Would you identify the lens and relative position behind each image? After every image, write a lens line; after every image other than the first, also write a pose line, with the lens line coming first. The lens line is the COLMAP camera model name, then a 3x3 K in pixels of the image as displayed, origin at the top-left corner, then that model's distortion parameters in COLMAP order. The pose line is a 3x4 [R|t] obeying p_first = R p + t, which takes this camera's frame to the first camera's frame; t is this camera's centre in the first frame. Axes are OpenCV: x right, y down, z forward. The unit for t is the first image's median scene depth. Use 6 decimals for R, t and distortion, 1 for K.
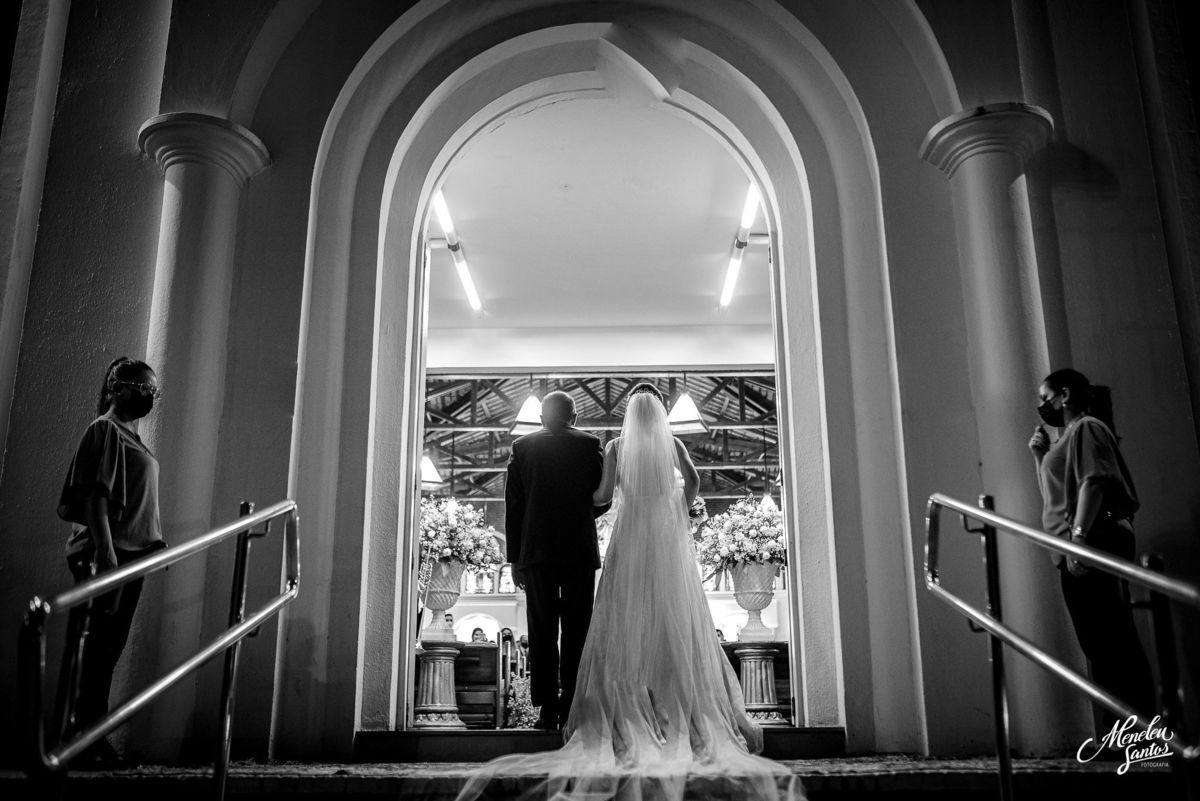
lens RADIAL K [[1142.7, 0, 600.5], [0, 1142.7, 405.2], [0, 0, 1]] dist [-0.070717, 0.097115]
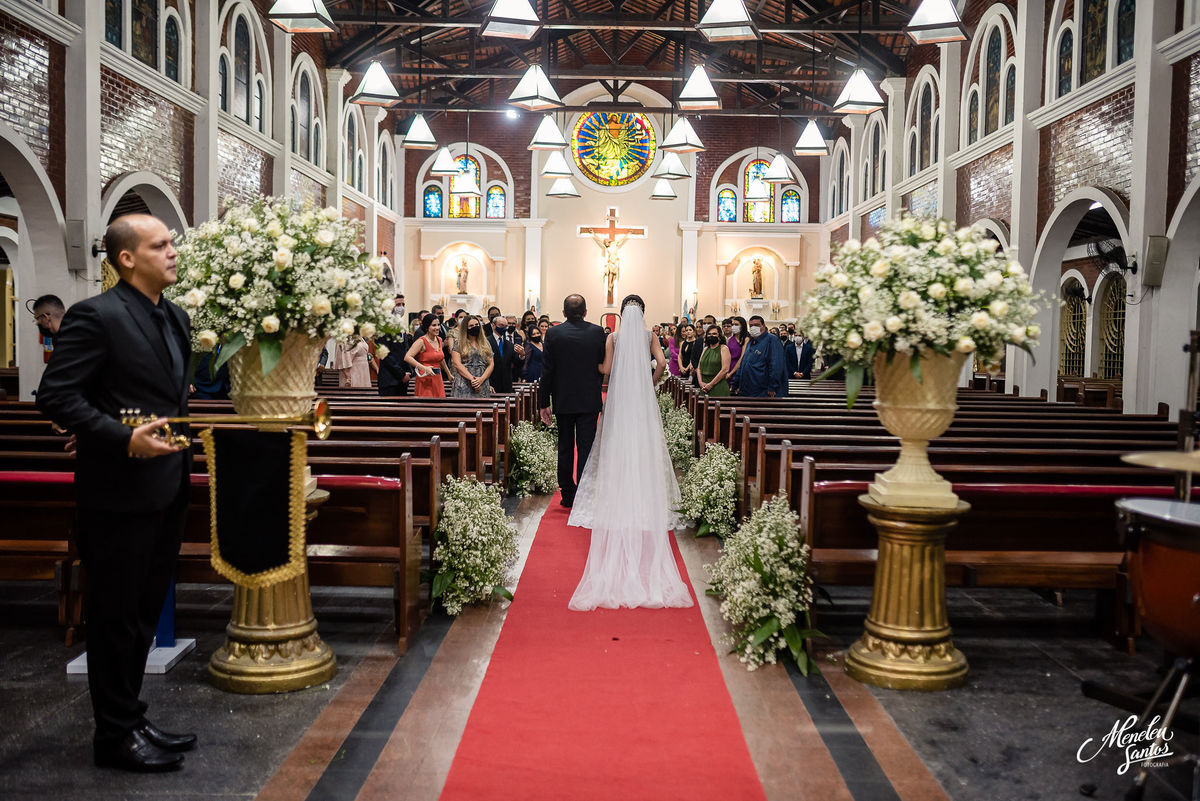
lens RADIAL K [[1142.7, 0, 600.5], [0, 1142.7, 405.2], [0, 0, 1]] dist [-0.070717, 0.097115]
pose [[0.999689, 0.024529, 0.004467, -0.004044], [-0.024595, 0.940820, 0.338013, 0.002799], [0.004089, -0.338018, 0.941131, 0.552160]]
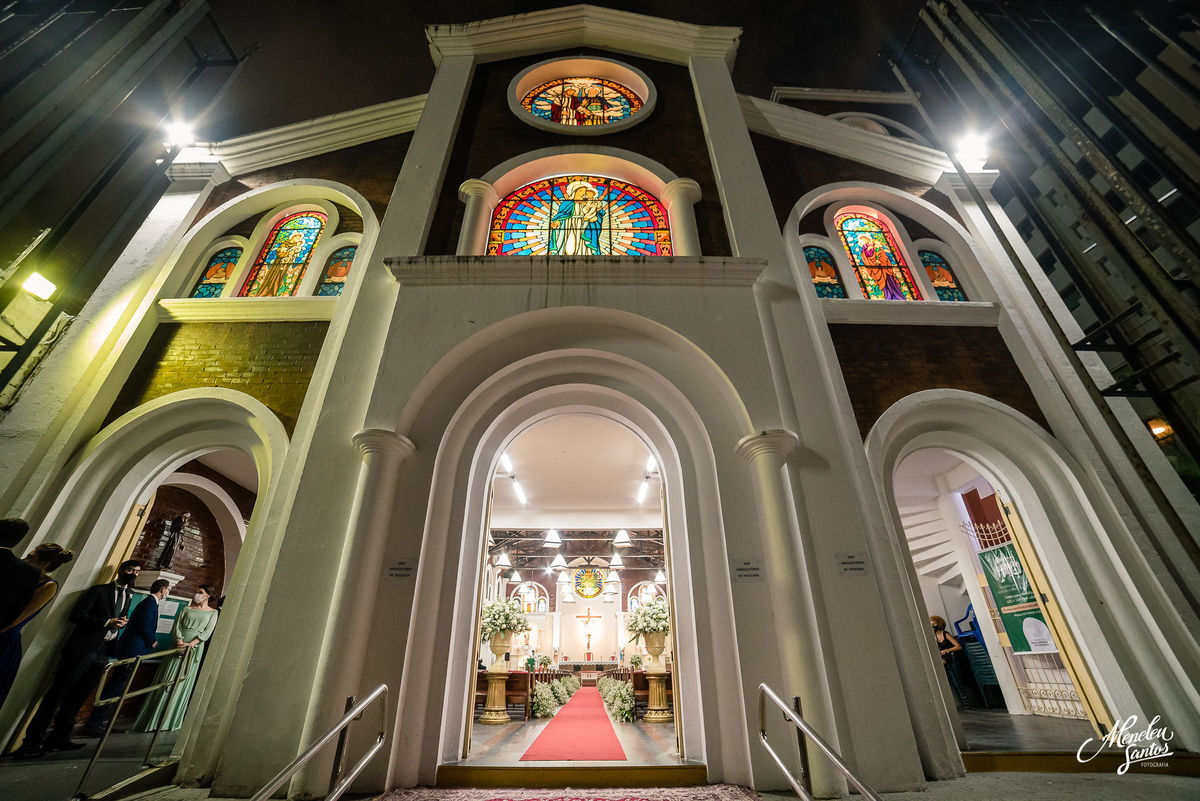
lens RADIAL K [[487.6, 0, 596.4], [0, 487.6, 403.3], [0, 0, 1]] dist [-0.113537, 0.041907]
pose [[0.999760, 0.013343, 0.017351, 0.009823], [-0.008967, 0.972814, -0.231416, -0.061766], [-0.019967, 0.231205, 0.972700, 0.083470]]
